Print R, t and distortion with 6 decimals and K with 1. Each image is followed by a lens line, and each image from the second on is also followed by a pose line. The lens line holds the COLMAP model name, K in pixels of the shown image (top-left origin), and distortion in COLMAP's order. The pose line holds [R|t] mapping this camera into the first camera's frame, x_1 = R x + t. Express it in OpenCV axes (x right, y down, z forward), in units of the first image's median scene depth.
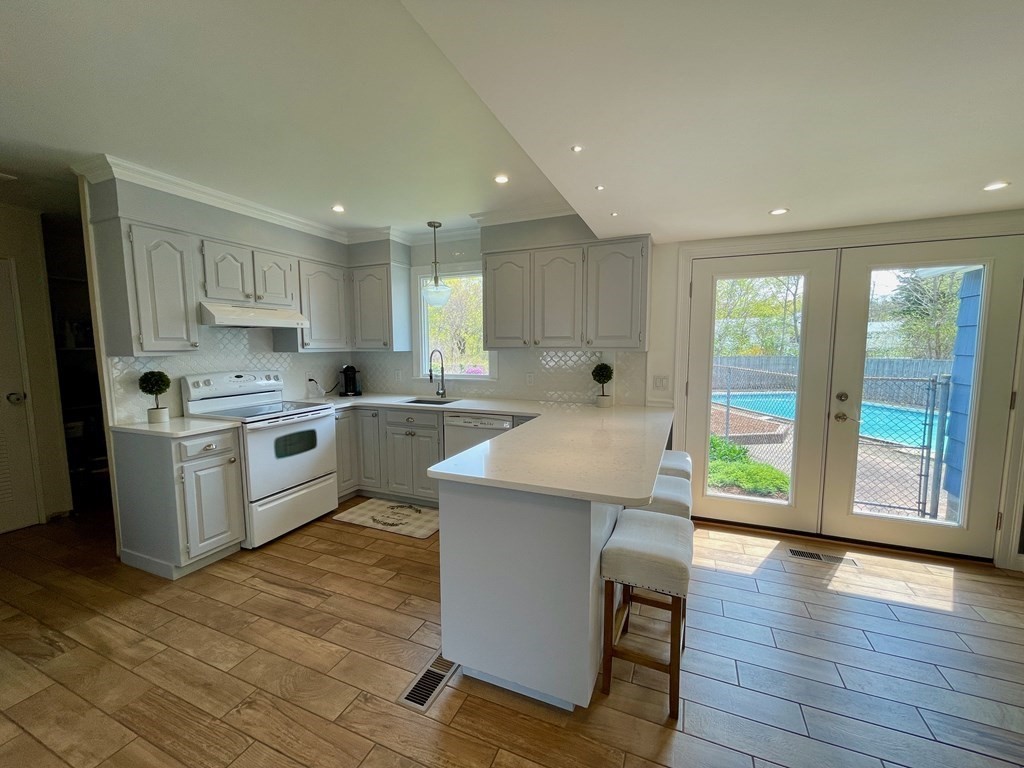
lens RADIAL K [[418.0, 0, 506.4], [0, 418.0, 386.4], [0, 0, 1]] dist [-0.001012, -0.000386]
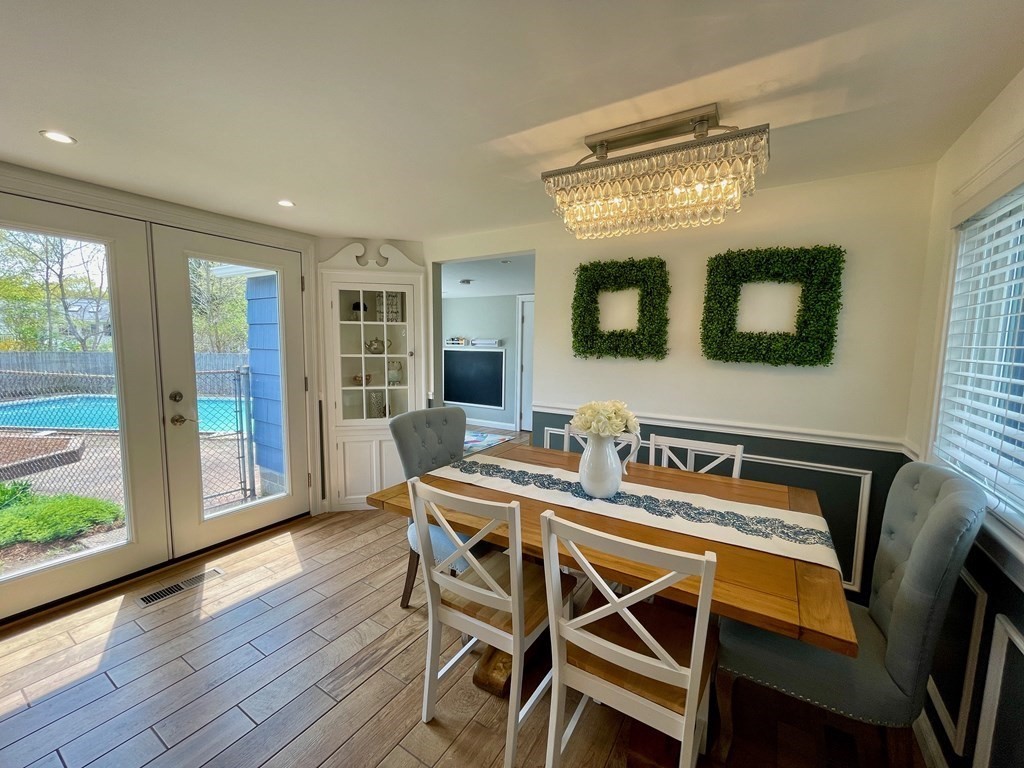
lens RADIAL K [[418.0, 0, 507.0], [0, 418.0, 384.0], [0, 0, 1]] dist [-0.001012, -0.000386]
pose [[0.155852, -0.089523, 0.983715, 0.047341], [0.082018, 0.993618, 0.077430, -0.011039], [-0.984369, 0.068615, 0.162200, 0.152790]]
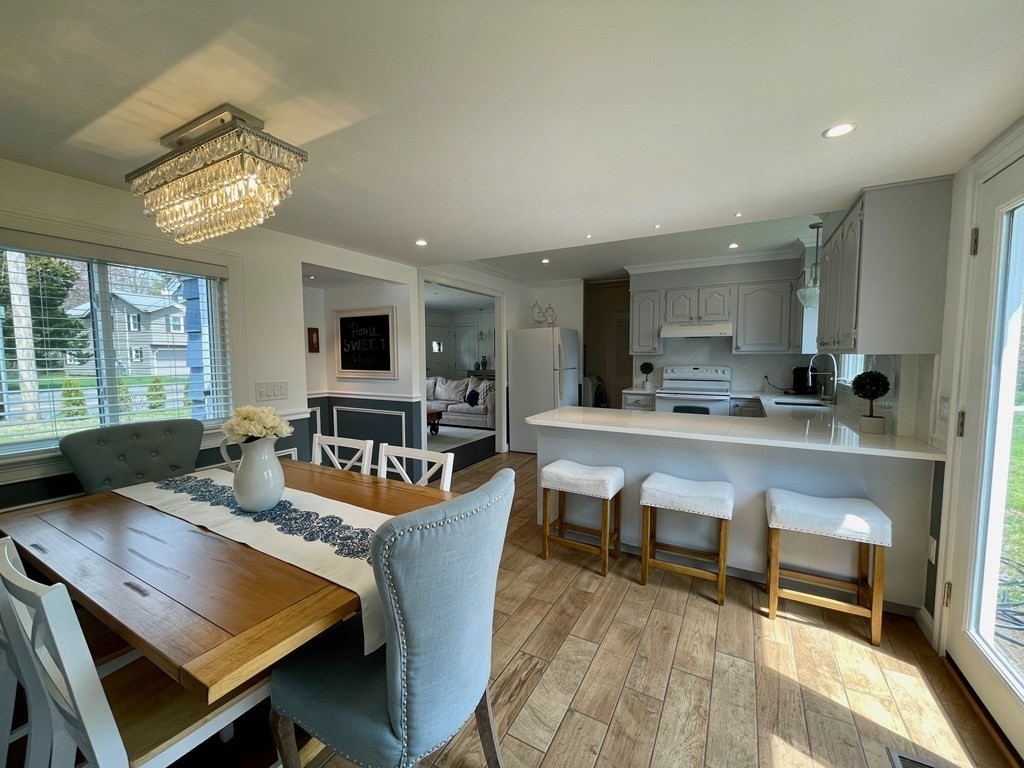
lens RADIAL K [[418.0, 0, 505.4], [0, 418.0, 383.6], [0, 0, 1]] dist [-0.001012, -0.000386]
pose [[-0.104644, 0.074424, -0.991721, 1.037339], [-0.089700, 0.992425, 0.083942, -0.036948], [0.990456, 0.097741, -0.097176, 0.459299]]
